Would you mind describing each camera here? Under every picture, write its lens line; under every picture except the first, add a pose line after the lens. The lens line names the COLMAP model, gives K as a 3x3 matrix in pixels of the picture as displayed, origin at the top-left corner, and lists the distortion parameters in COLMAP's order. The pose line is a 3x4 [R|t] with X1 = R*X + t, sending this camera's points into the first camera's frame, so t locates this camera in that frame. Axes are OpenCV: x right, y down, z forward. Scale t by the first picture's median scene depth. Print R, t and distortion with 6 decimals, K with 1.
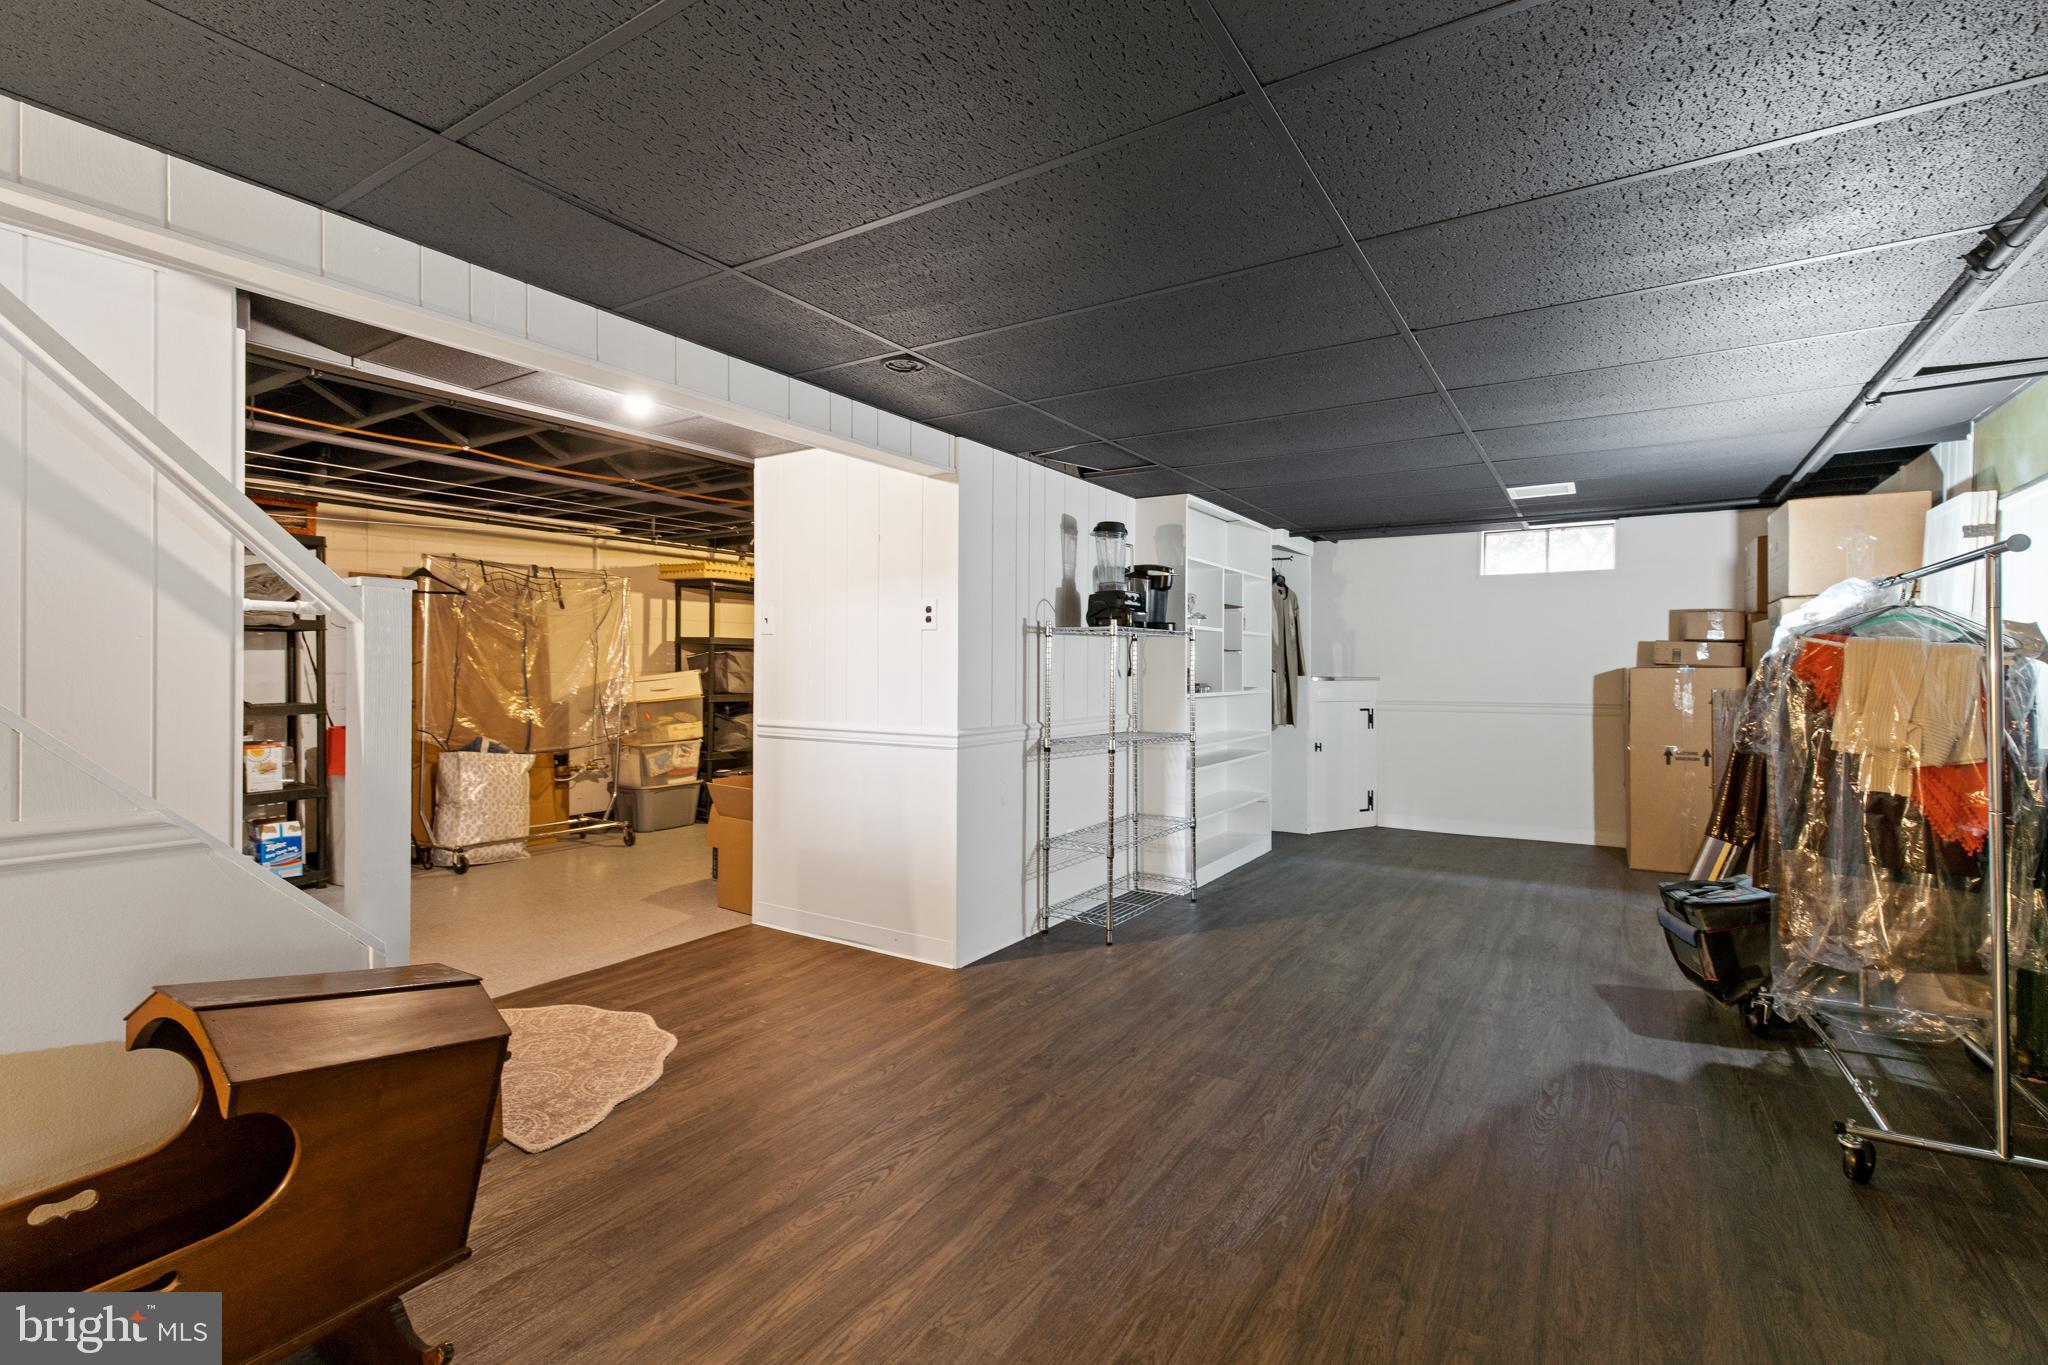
lens RADIAL K [[935.0, 0, 1035.1], [0, 935.0, 677.8], [0, 0, 1]] dist [0.006823, -0.000844]
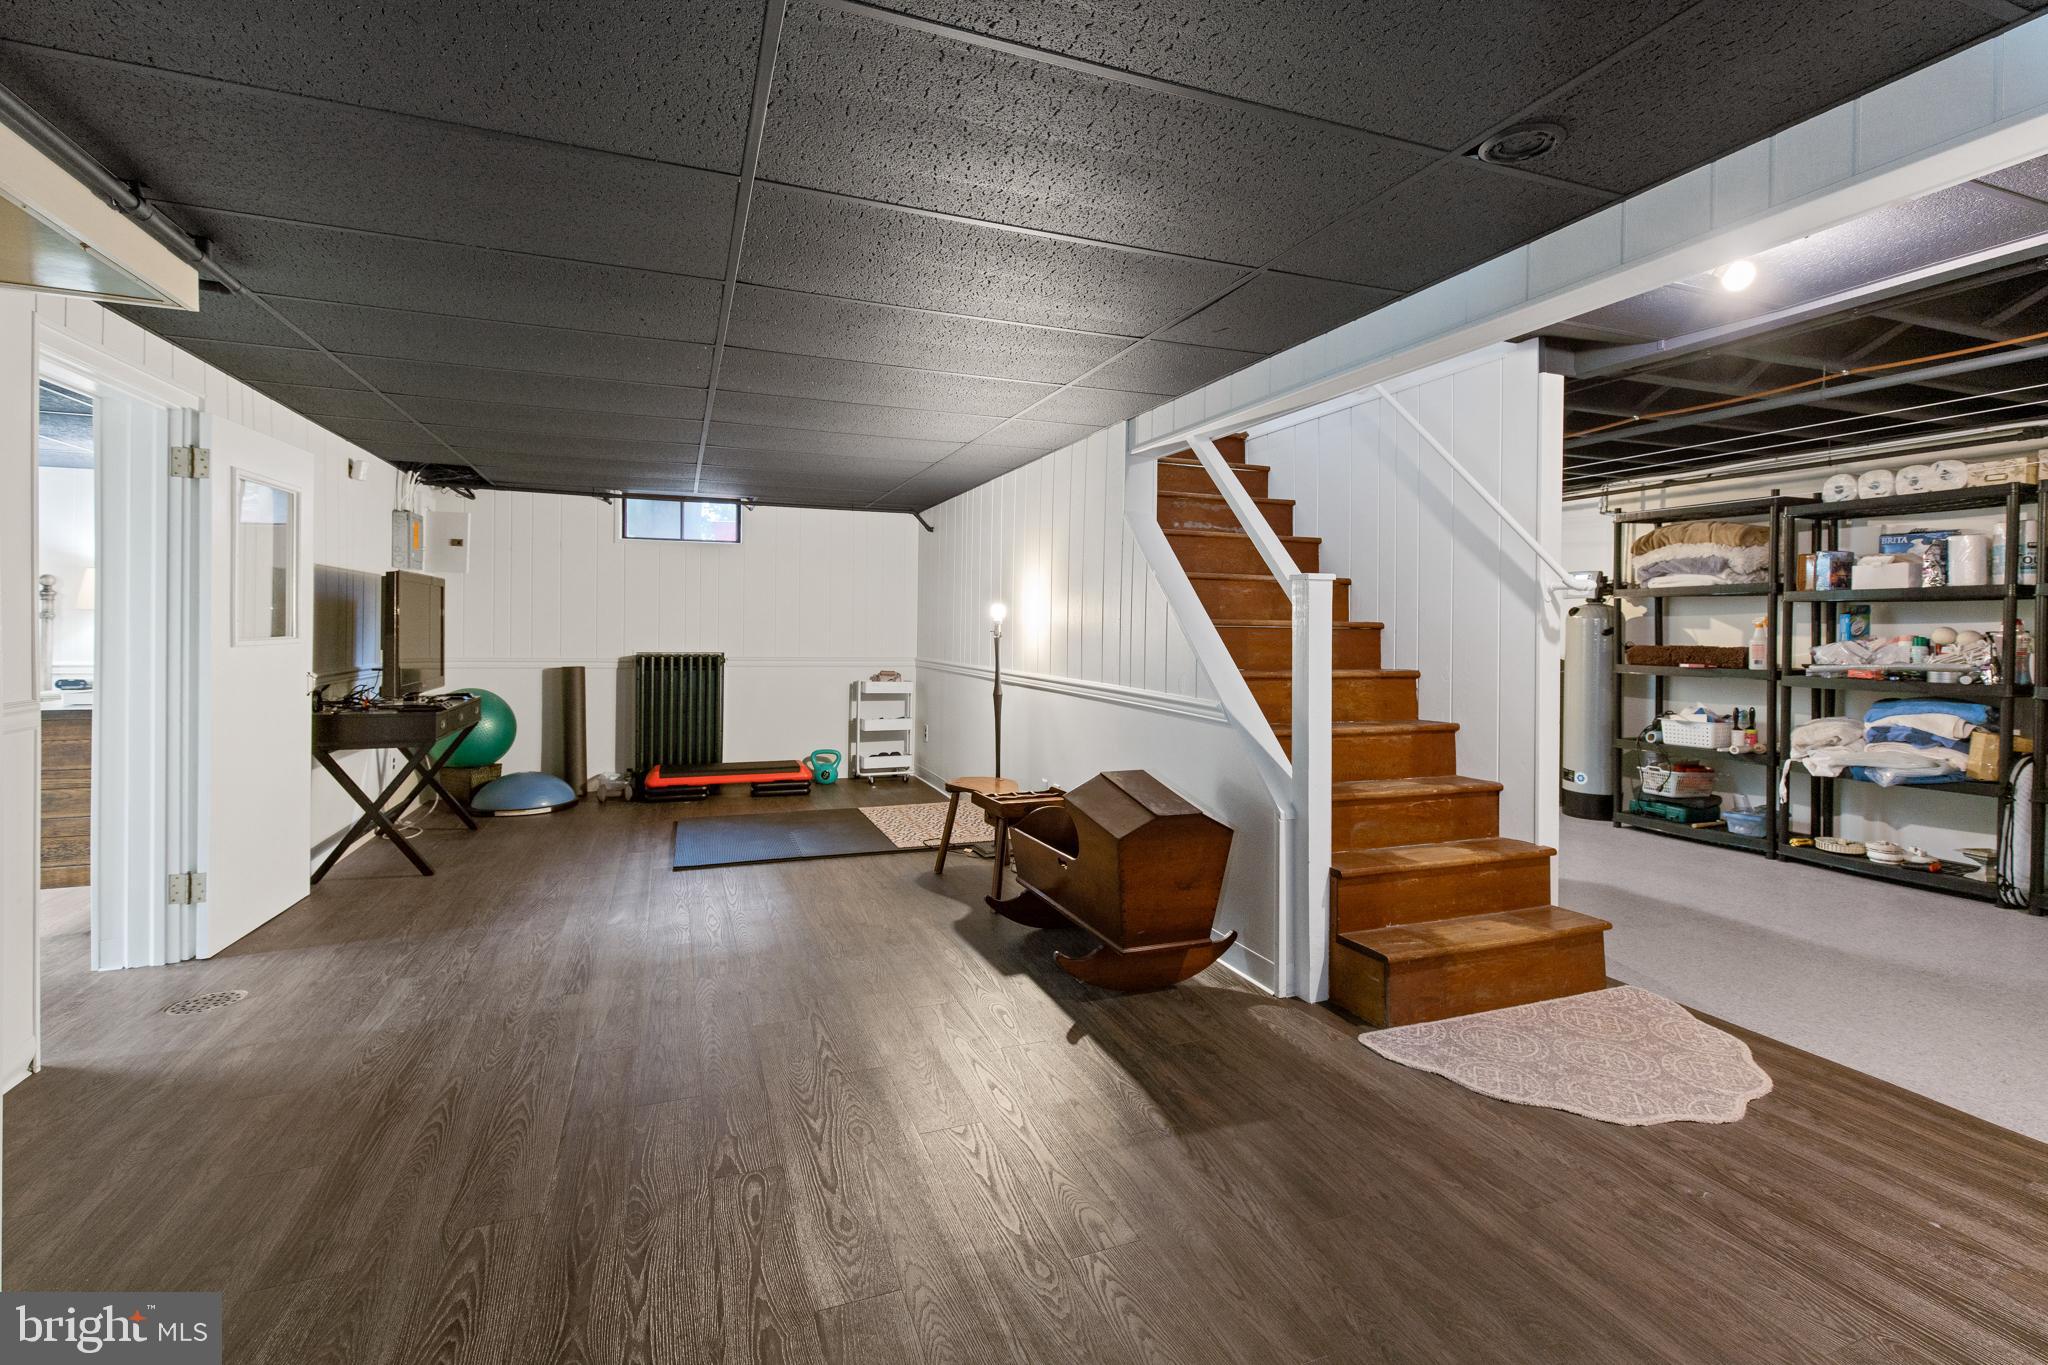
lens RADIAL K [[935.0, 0, 1025.7], [0, 935.0, 611.8], [0, 0, 1]] dist [0.006823, -0.000844]
pose [[-0.589356, -0.007926, -0.807835, 0.505895], [-0.018457, 0.999823, 0.003656, -0.029010], [0.807663, 0.017065, -0.589398, 0.981645]]
